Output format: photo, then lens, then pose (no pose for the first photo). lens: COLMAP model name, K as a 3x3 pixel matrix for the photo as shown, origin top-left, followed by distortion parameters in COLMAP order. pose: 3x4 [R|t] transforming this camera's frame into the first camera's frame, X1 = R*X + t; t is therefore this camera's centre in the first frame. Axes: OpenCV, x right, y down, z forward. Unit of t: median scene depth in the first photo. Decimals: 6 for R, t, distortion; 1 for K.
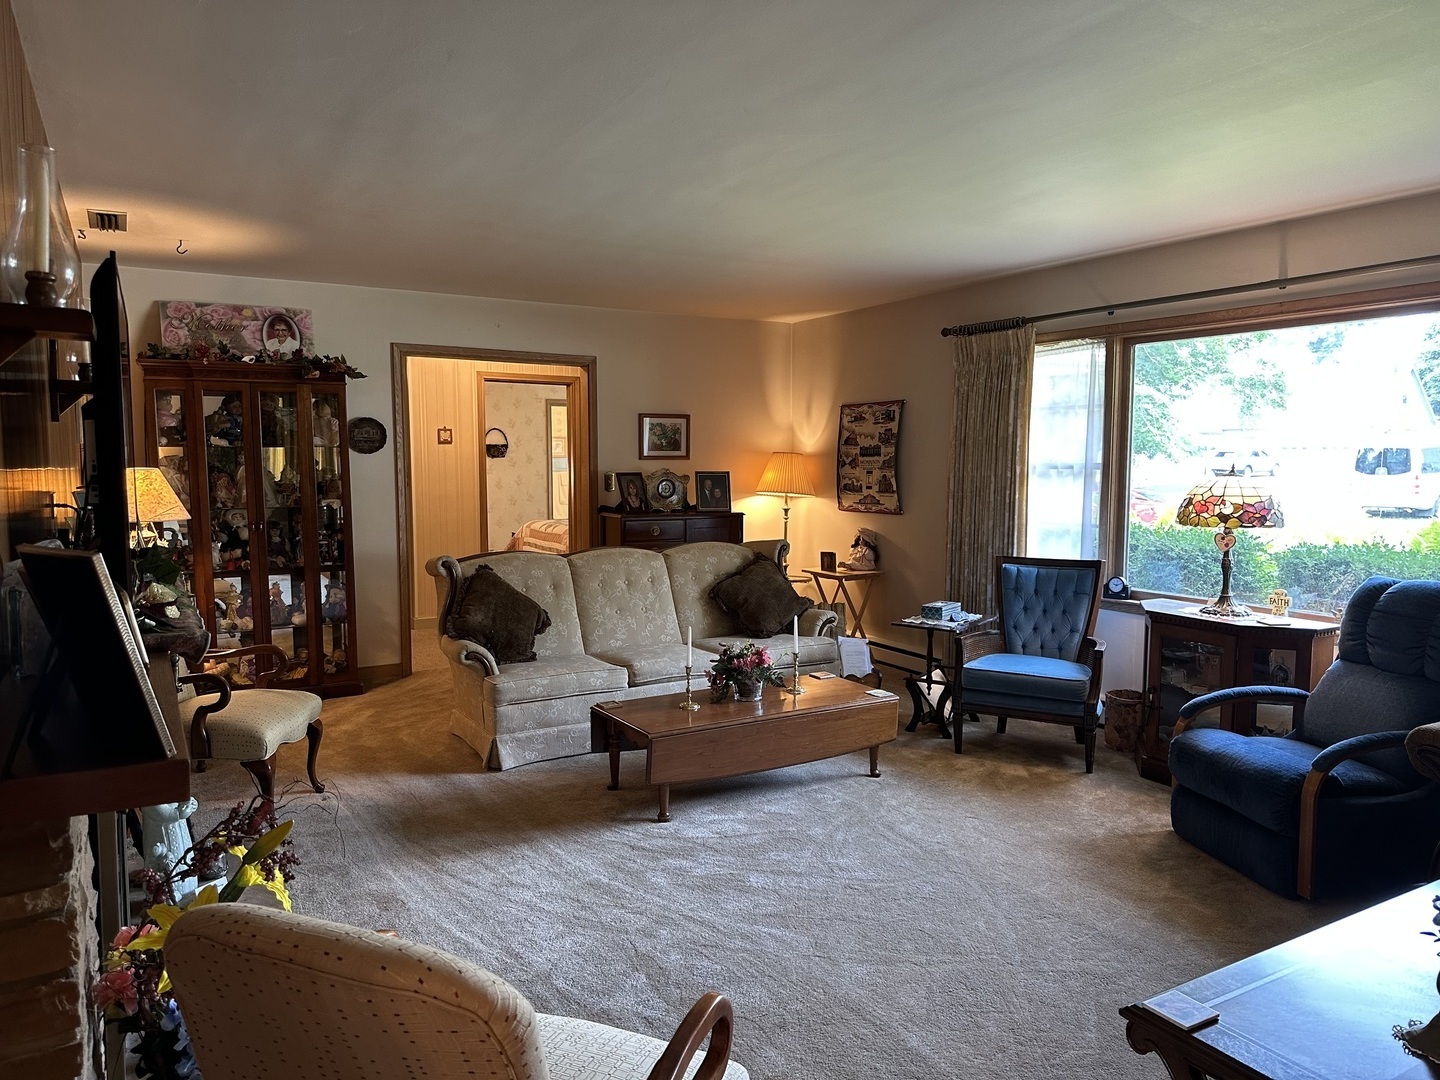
lens RADIAL K [[1018.4, 0, 720.0], [0, 1018.4, 540.0], [0, 0, 1]] dist [0.087550, -0.123061]
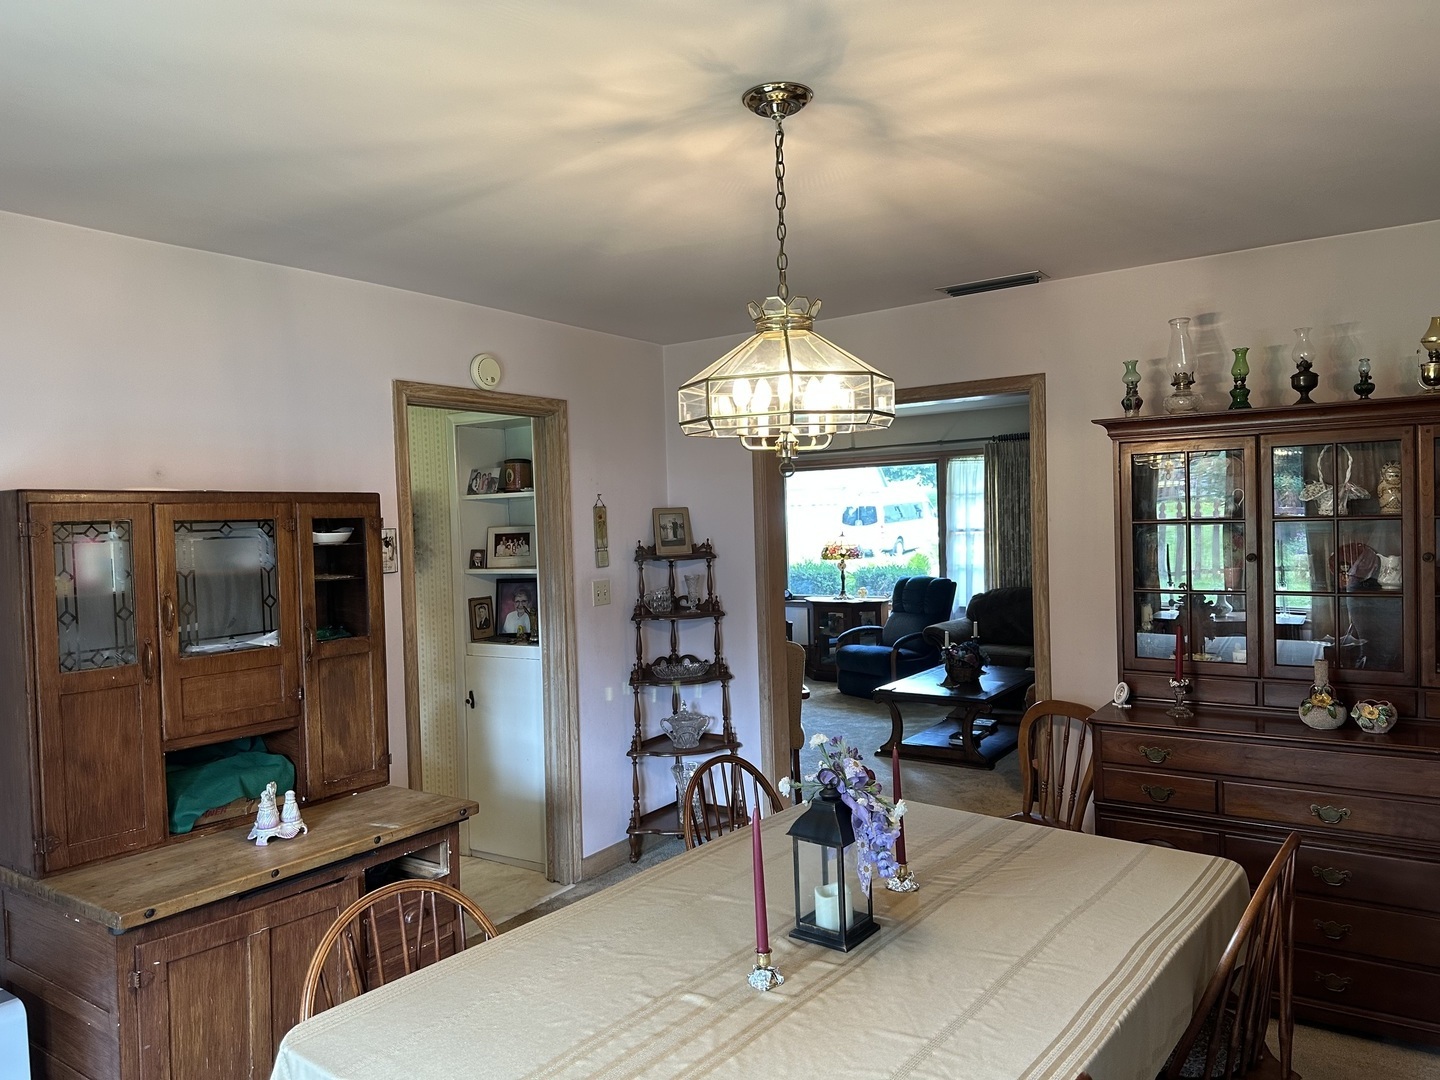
lens RADIAL K [[1018.4, 0, 720.0], [0, 1018.4, 540.0], [0, 0, 1]] dist [0.087550, -0.123061]
pose [[0.900567, -0.046645, 0.432208, -0.666512], [0.073280, 0.996288, -0.045168, 0.024302], [-0.428497, 0.072349, 0.900642, -0.833156]]
